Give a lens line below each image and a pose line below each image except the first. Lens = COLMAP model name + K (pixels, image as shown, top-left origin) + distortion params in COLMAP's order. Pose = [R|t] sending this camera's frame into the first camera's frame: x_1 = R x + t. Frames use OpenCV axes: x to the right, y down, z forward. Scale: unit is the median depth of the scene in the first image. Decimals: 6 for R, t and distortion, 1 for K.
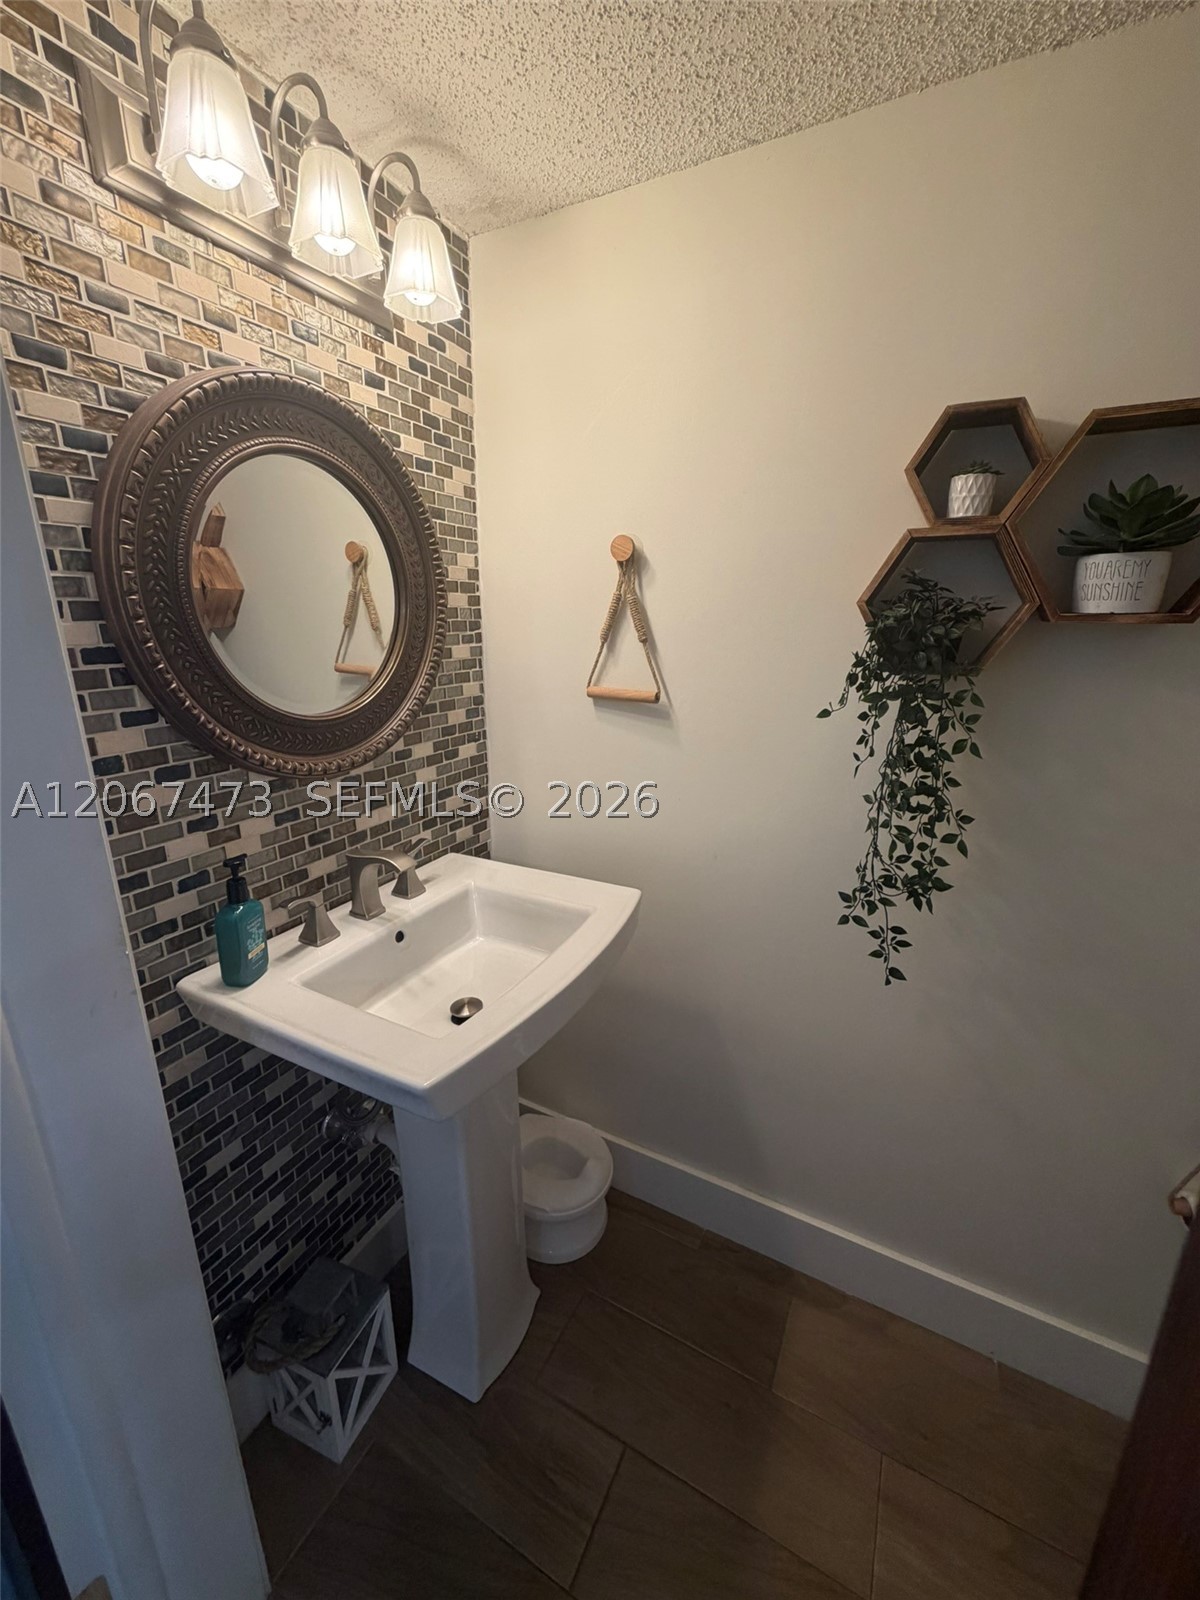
lens RADIAL K [[644.8, 0, 605.3], [0, 644.8, 805.3], [0, 0, 1]] dist [0.002322, 0.000123]
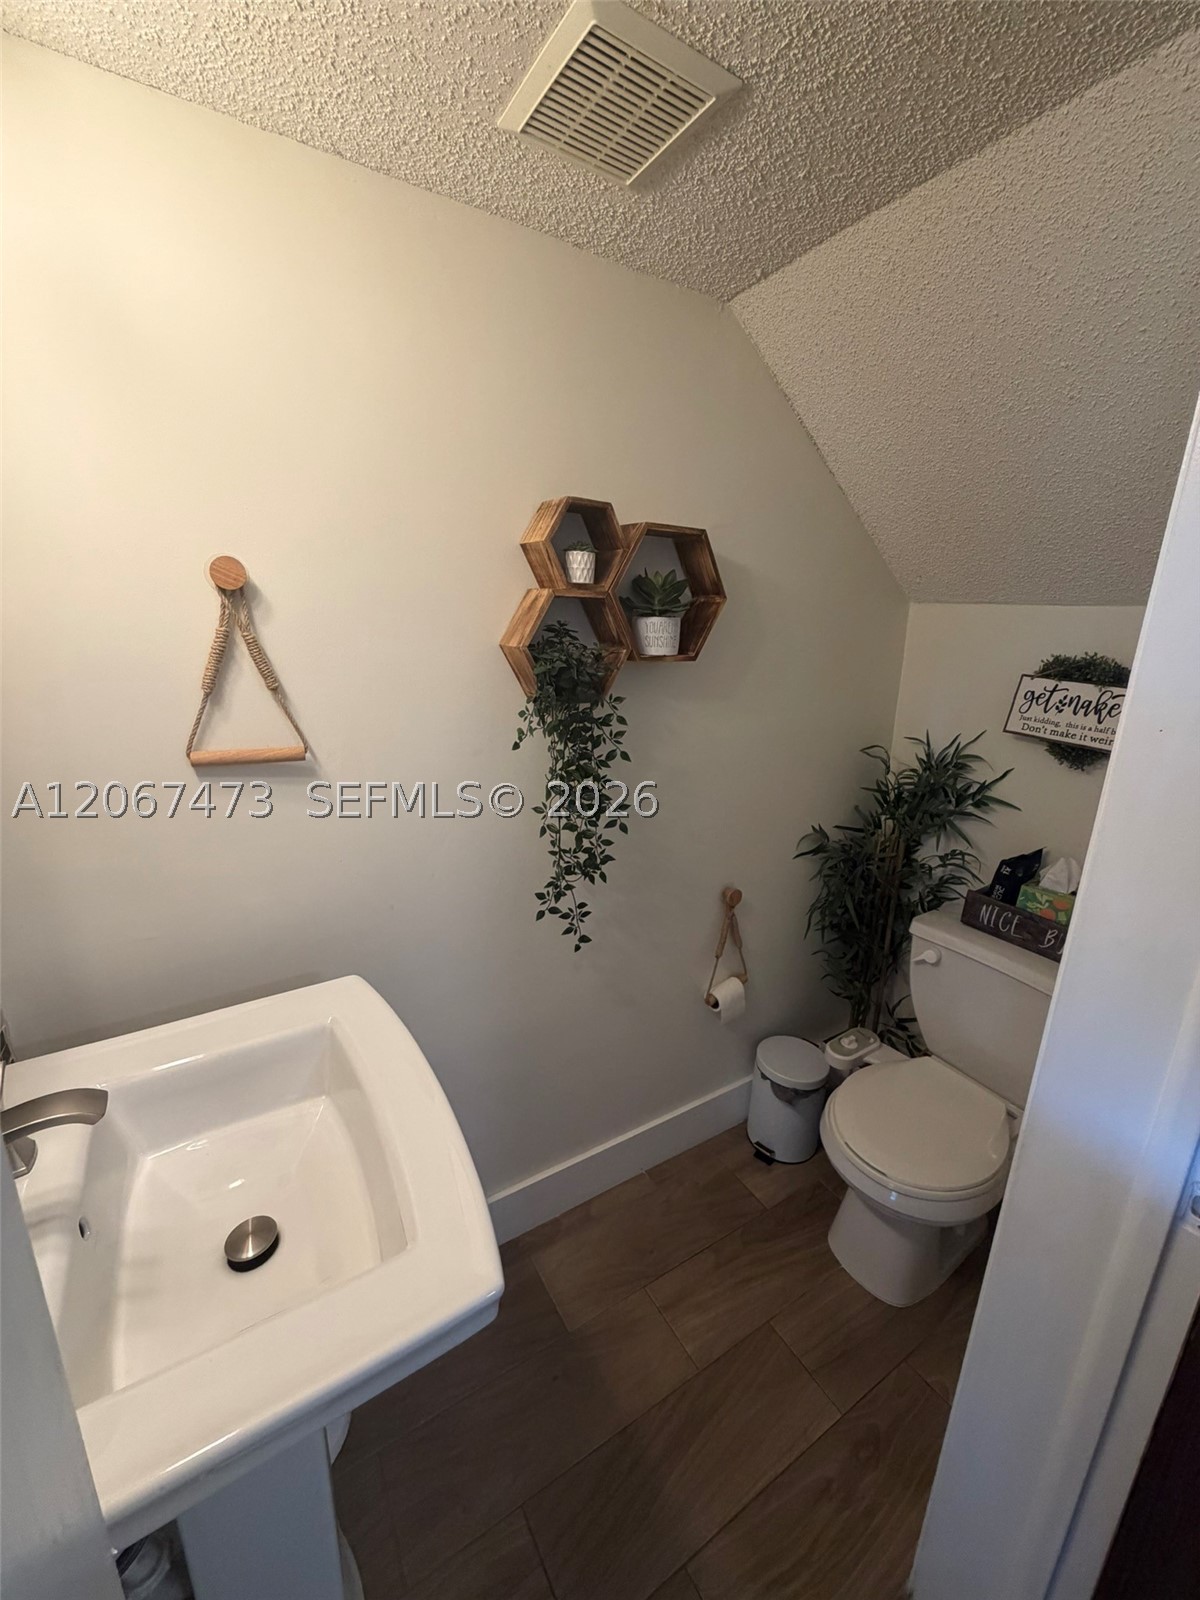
lens RADIAL K [[644.8, 0, 595.6], [0, 644.8, 803.6], [0, 0, 1]] dist [0.002322, 0.000123]
pose [[0.505346, -0.229060, 0.831960, -0.545401], [0.219384, 0.966550, 0.132859, -0.162415], [-0.834563, 0.115379, 0.538694, 0.290266]]
